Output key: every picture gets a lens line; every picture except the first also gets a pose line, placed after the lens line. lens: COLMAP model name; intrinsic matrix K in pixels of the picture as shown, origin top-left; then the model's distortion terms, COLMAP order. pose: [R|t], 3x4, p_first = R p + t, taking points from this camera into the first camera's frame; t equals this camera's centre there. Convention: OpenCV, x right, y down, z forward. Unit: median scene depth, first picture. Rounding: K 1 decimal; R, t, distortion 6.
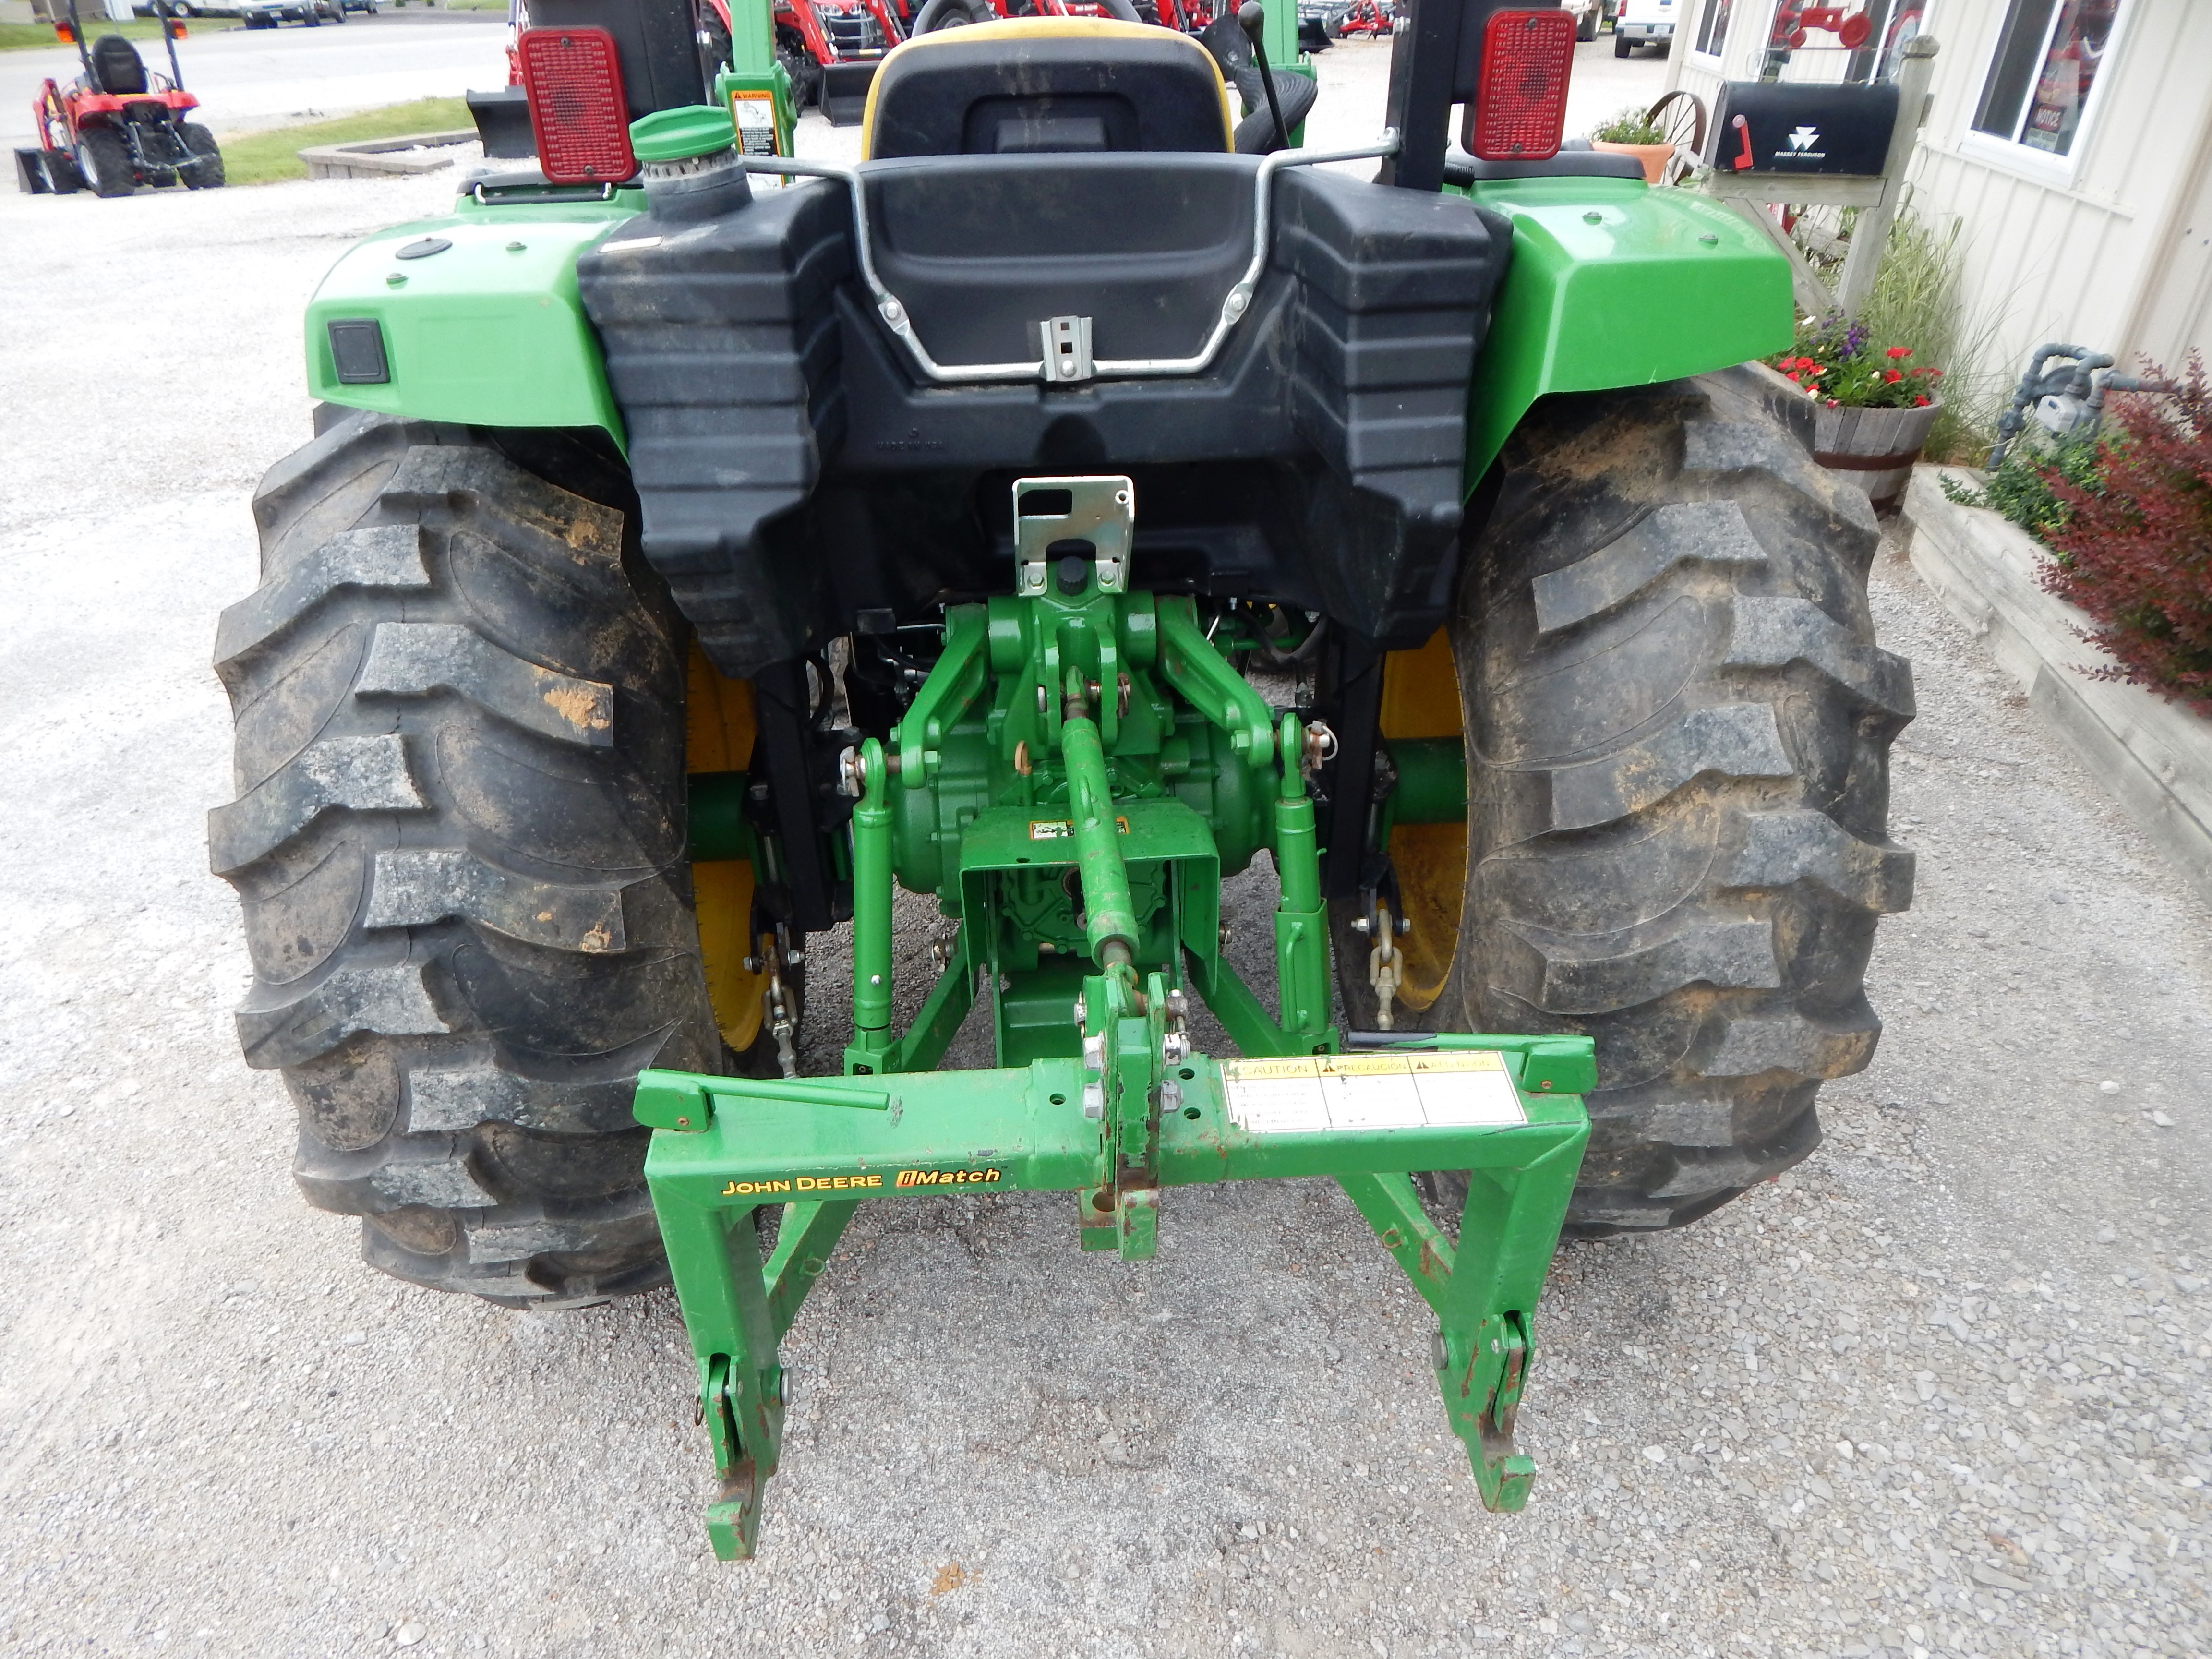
lens RADIAL K [[1467.2, 0, 1106.8], [0, 1467.2, 829.8], [0, 0, 1]] dist [-0.001654, -0.007137]
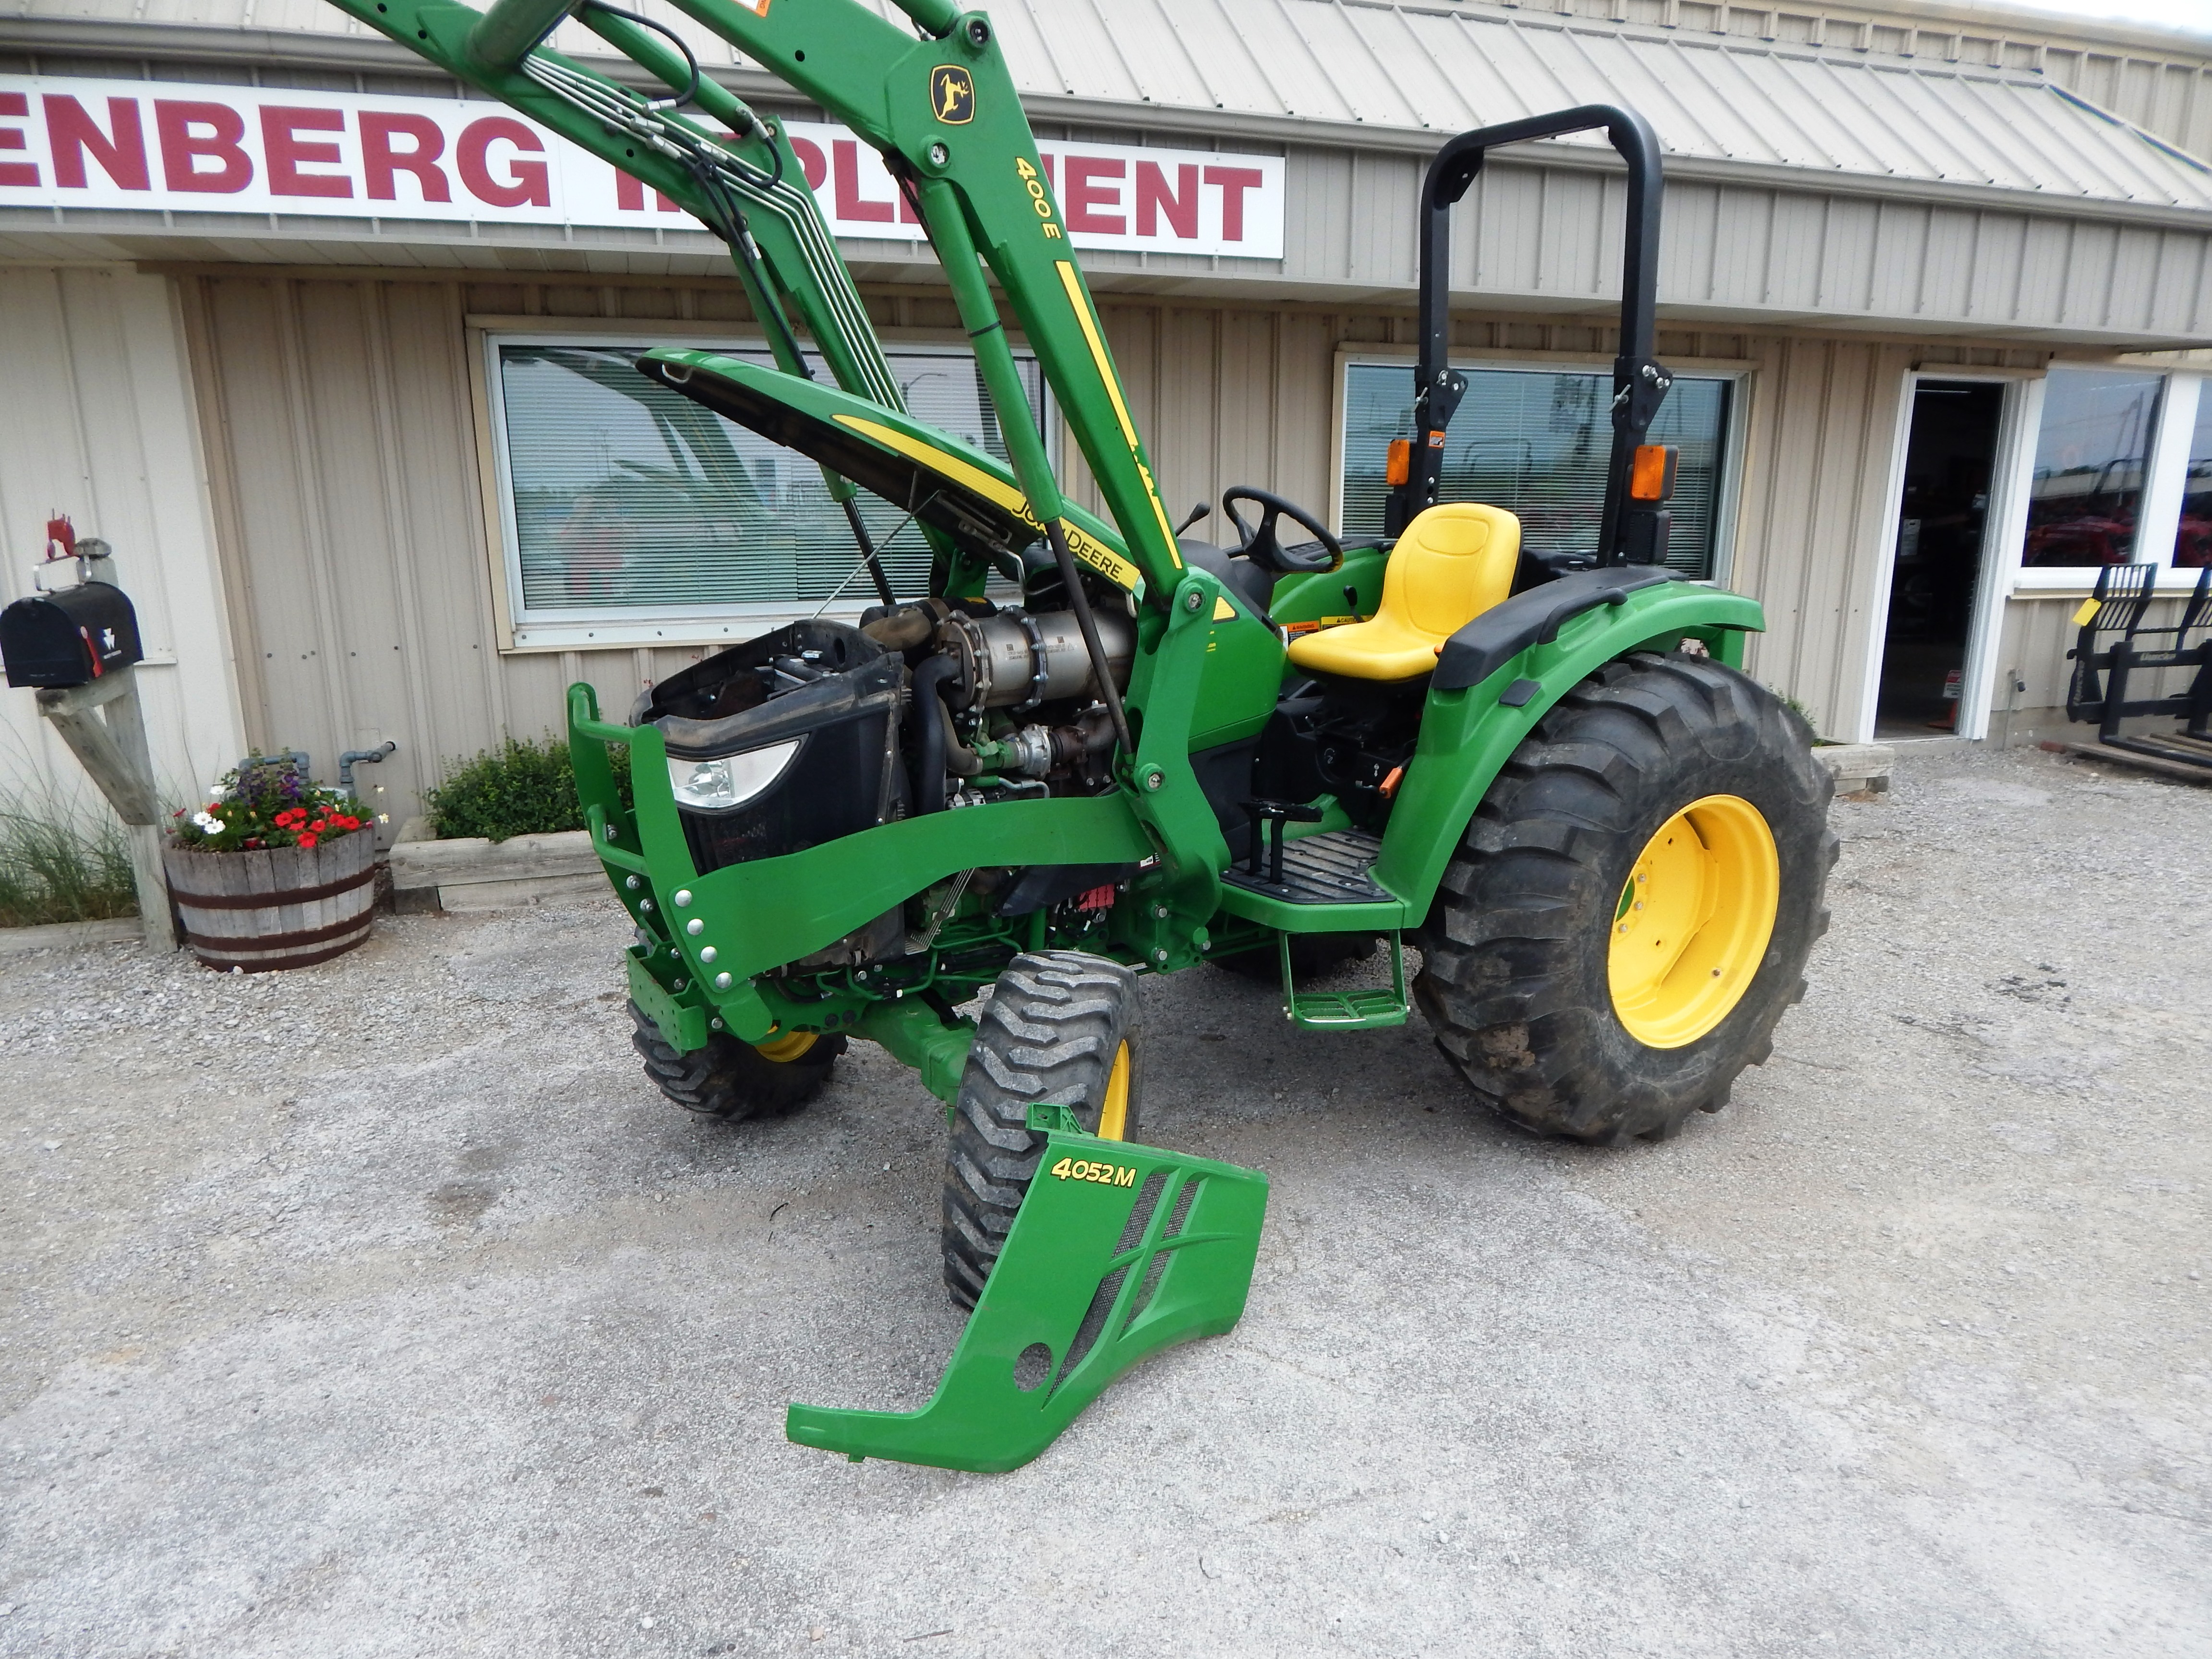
lens RADIAL K [[1467.2, 0, 1114.7], [0, 1467.2, 823.6], [0, 0, 1]] dist [-0.001654, -0.007137]
pose [[-0.460440, -0.225418, 0.858593, -1.755416], [0.445116, 0.778208, 0.443017, -1.292745], [-0.768028, 0.586156, -0.257981, 2.087032]]
